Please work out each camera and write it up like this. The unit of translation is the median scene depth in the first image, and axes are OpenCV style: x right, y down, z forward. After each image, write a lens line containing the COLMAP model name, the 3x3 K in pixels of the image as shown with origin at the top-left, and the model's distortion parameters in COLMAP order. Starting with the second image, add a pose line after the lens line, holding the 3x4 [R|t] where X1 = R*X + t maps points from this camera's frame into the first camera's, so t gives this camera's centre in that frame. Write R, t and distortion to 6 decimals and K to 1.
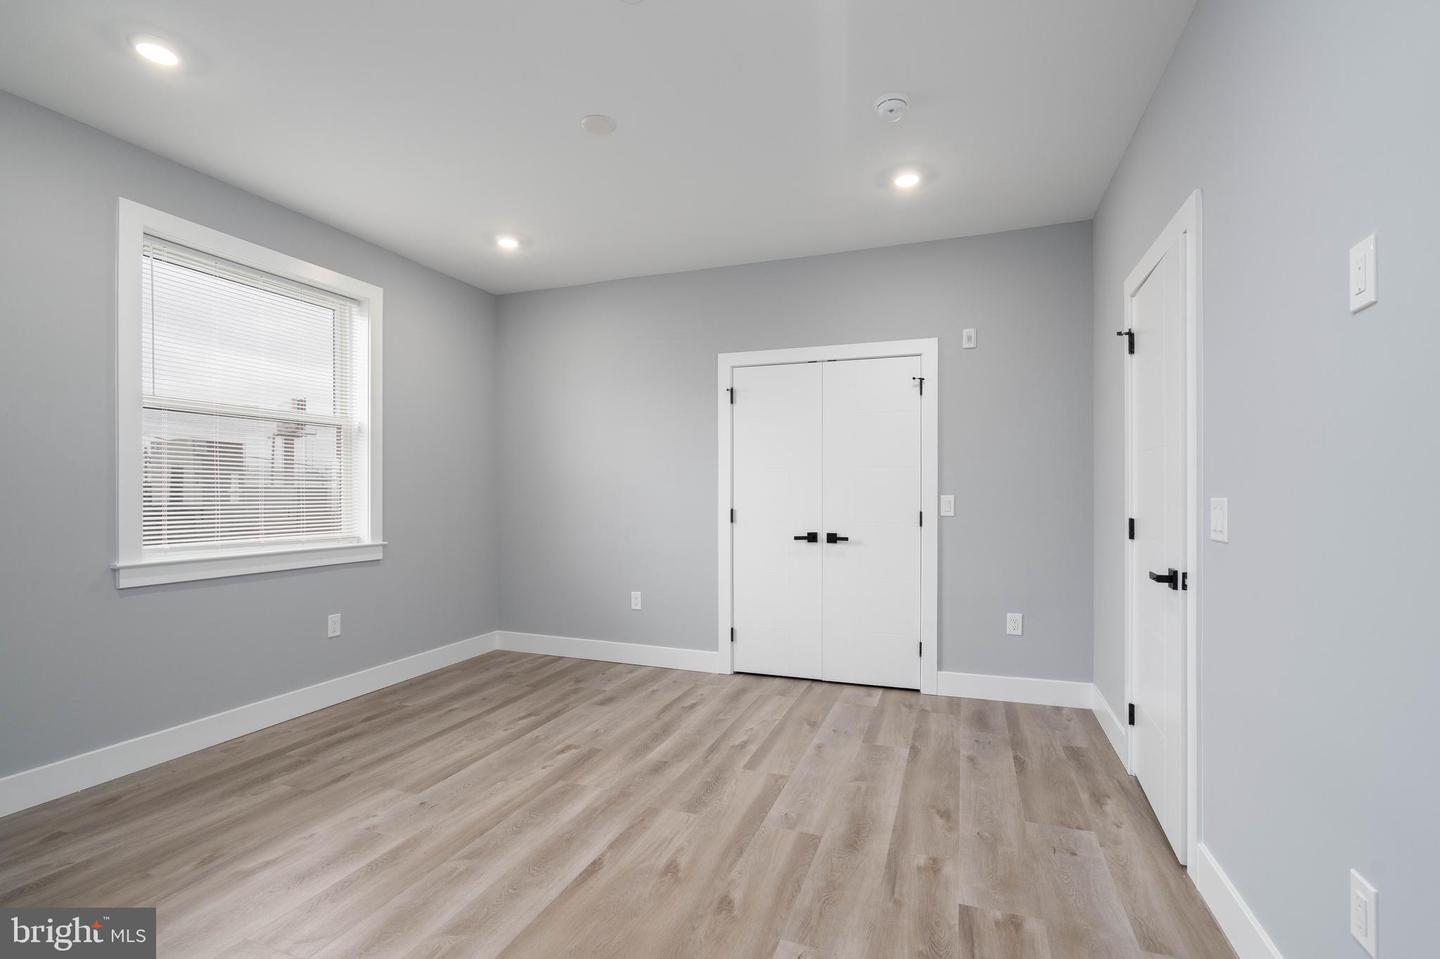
lens RADIAL K [[670.2, 0, 715.4], [0, 670.2, 489.6], [0, 0, 1]] dist [-0.005151, 0.002000]
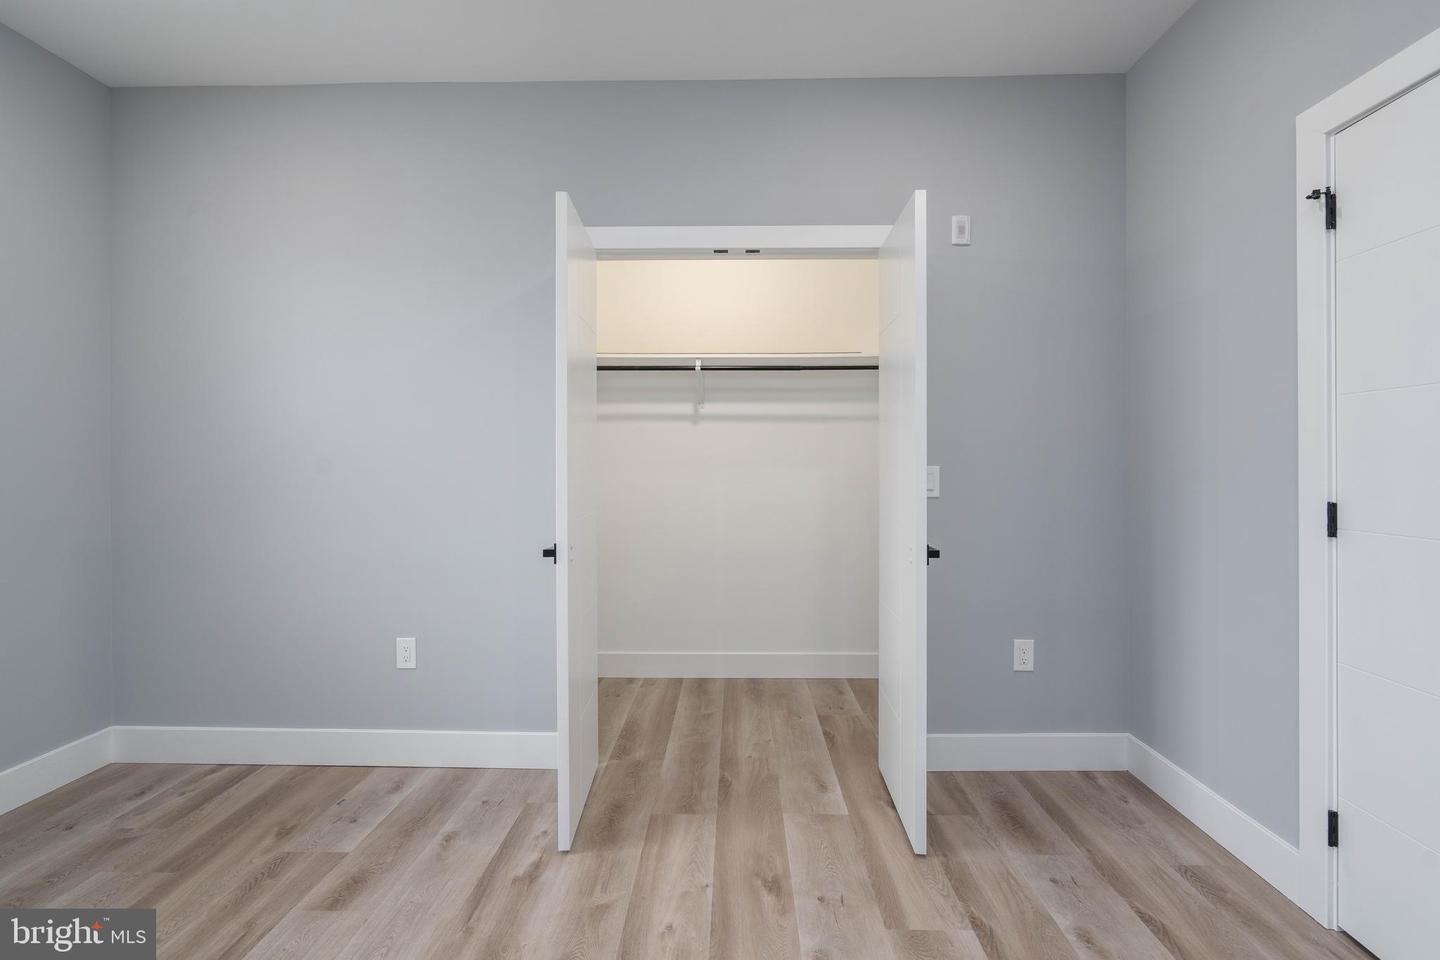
lens RADIAL K [[670.2, 0, 719.7], [0, 670.2, 465.2], [0, 0, 1]] dist [-0.005151, 0.002000]
pose [[0.941050, -0.001155, 0.338265, -0.074077], [-0.000379, 0.999990, 0.004468, 0.005209], [-0.338267, -0.004333, 0.941040, 0.468902]]
